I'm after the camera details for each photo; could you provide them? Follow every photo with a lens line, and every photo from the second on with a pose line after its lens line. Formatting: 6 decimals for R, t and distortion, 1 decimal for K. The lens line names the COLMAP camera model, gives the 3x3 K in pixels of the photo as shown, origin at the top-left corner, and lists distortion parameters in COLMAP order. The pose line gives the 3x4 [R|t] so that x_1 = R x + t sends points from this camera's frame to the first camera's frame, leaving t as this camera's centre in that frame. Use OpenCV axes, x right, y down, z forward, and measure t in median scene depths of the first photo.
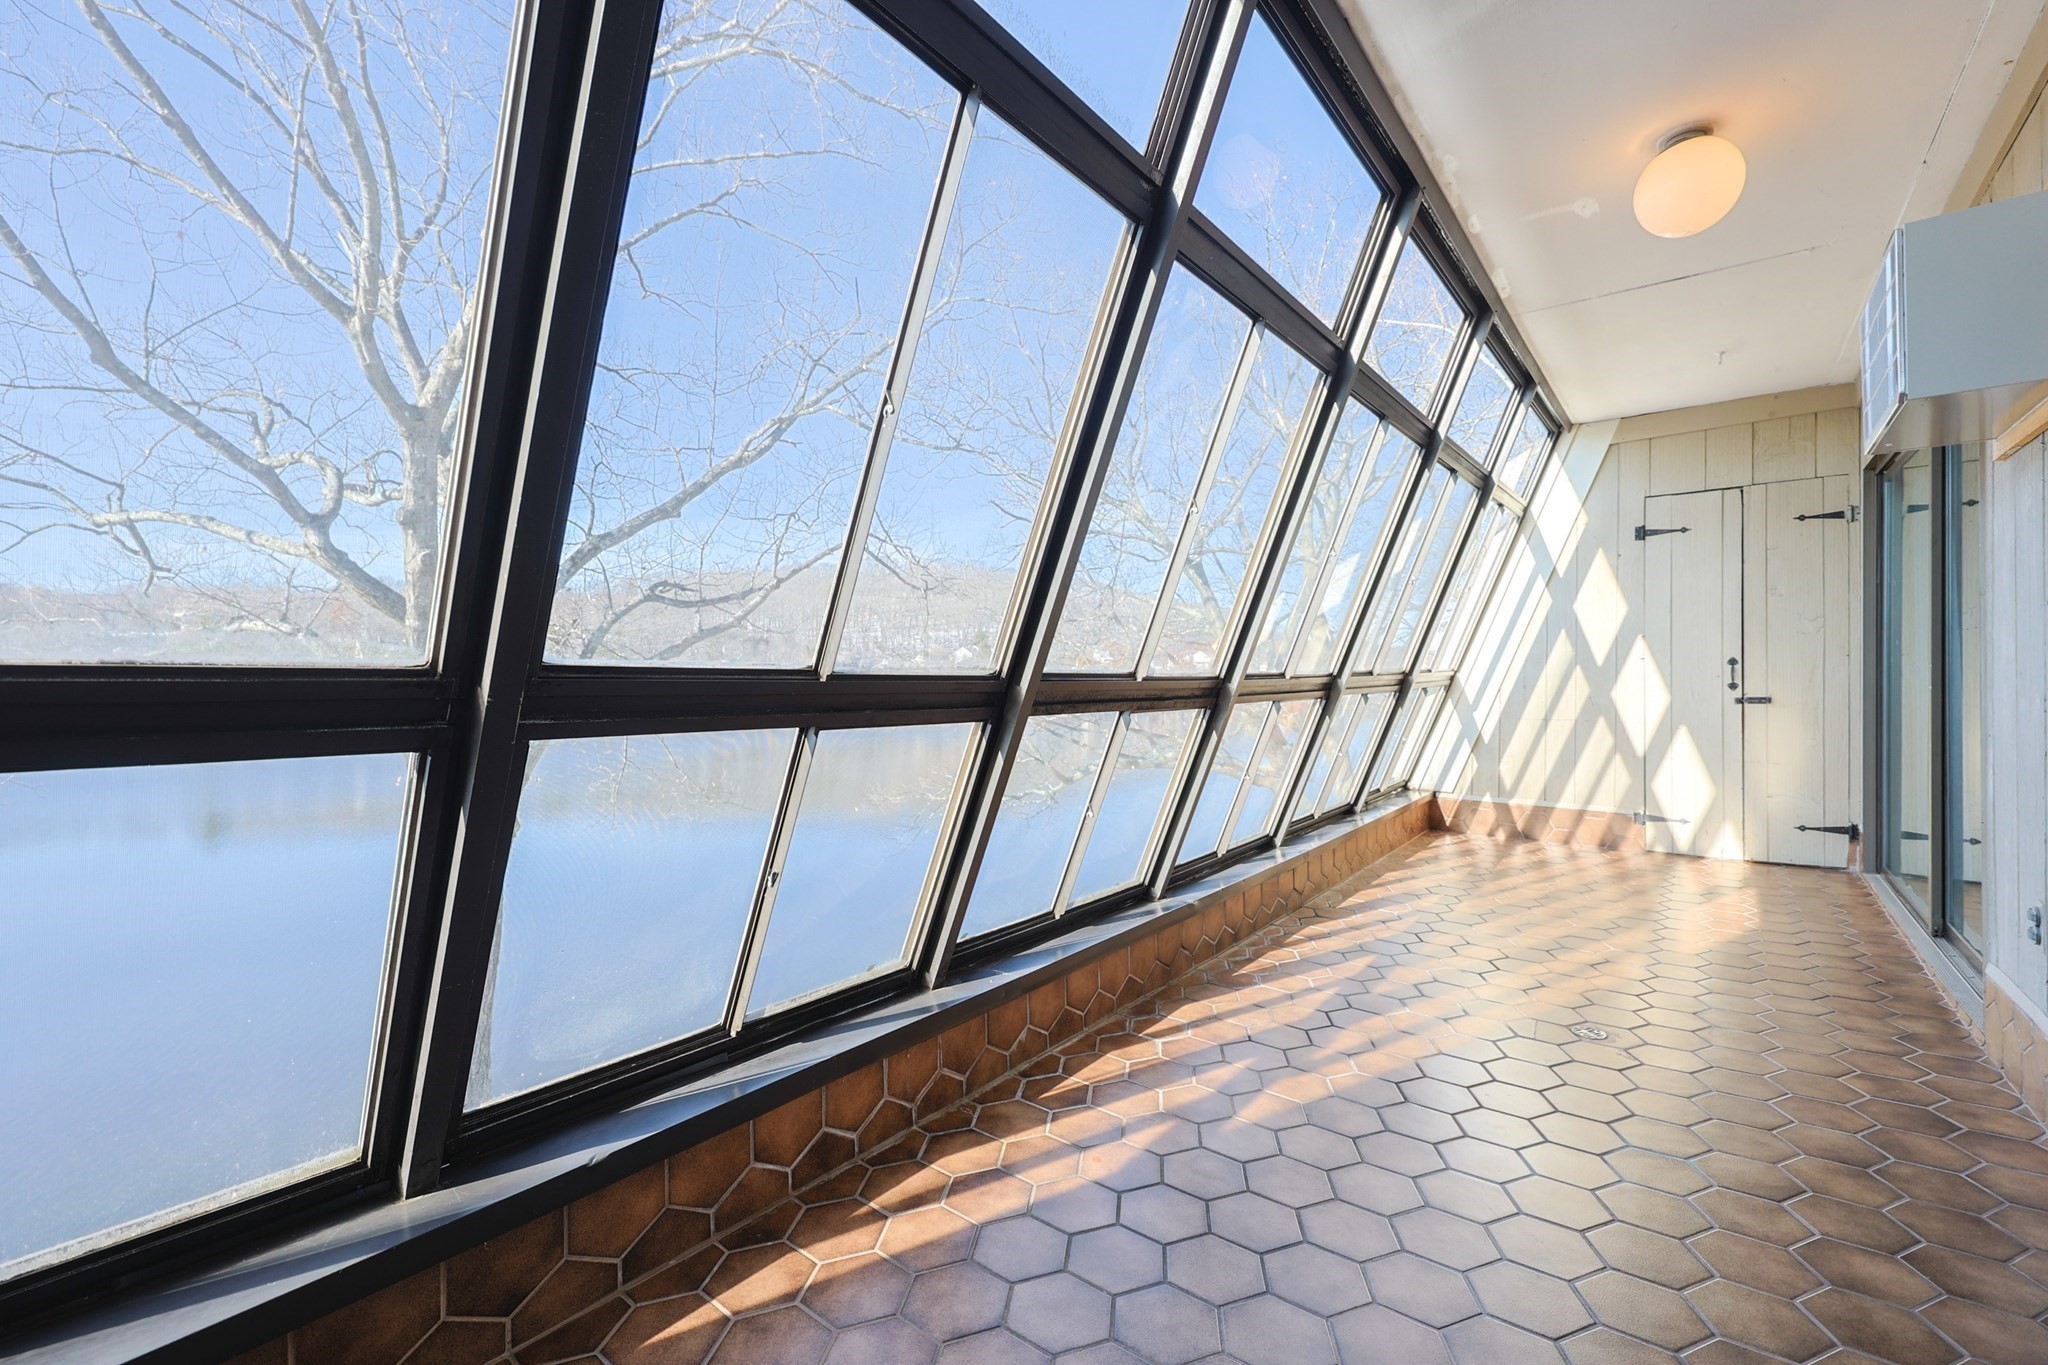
lens RADIAL K [[832.4, 0, 1024.0], [0, 832.4, 682.5], [0, 0, 1]] dist [-0.001674, -0.000359]
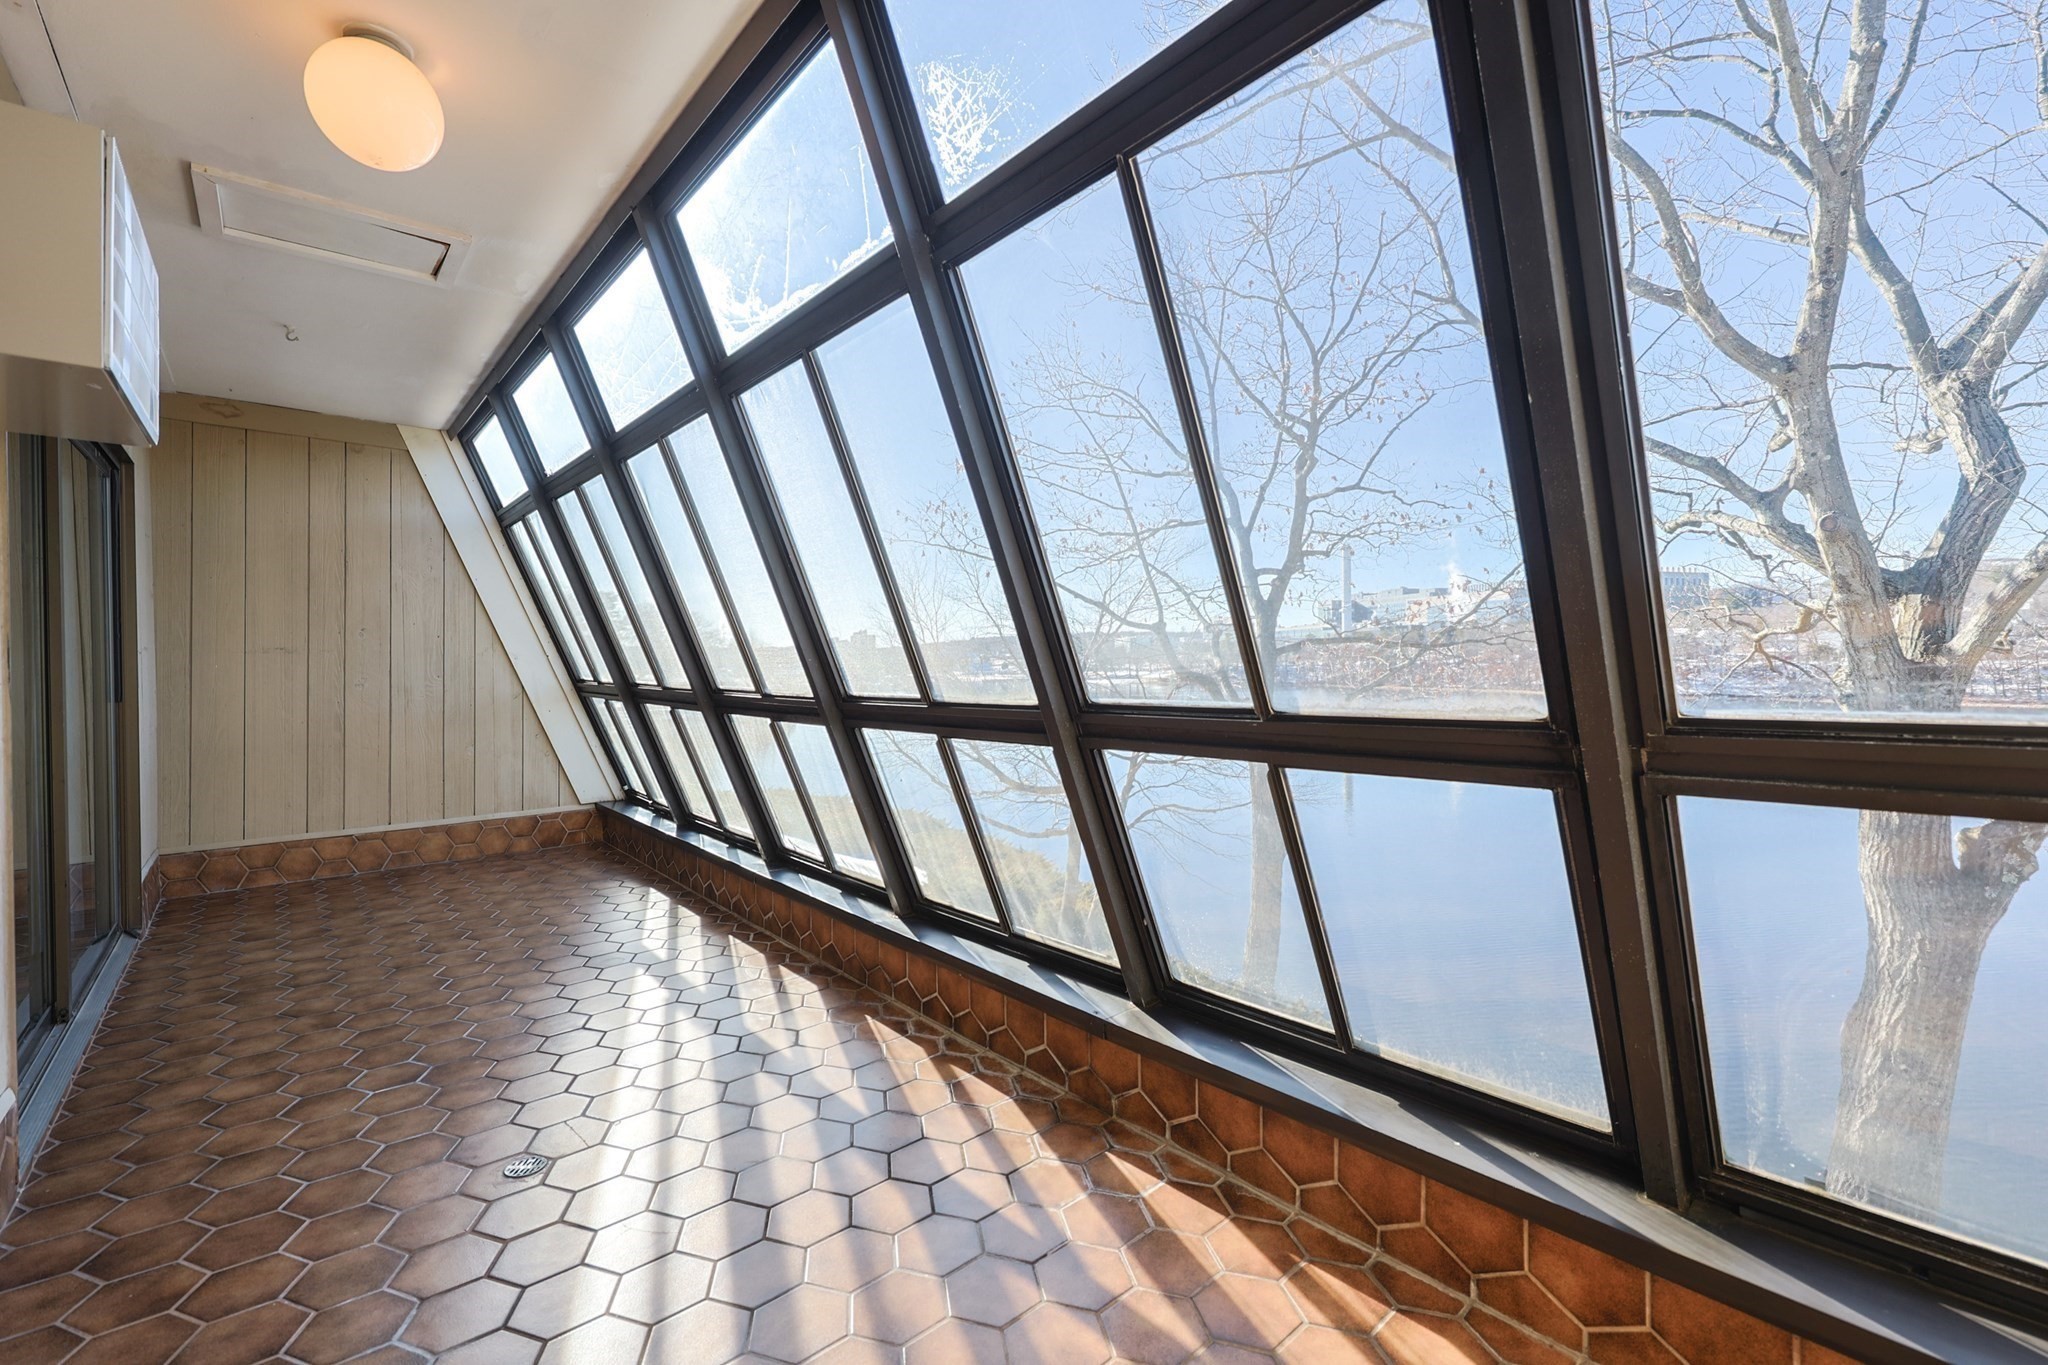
lens RADIAL K [[868.3, 0, 1017.9], [0, 868.3, 663.9], [0, 0, 1]] dist [0.002848, 0.000265]
pose [[-0.173747, 0.003686, -0.984783, 1.121438], [-0.000705, 0.999992, 0.003867, -0.041314], [0.984790, 0.001367, -0.173743, 1.275124]]
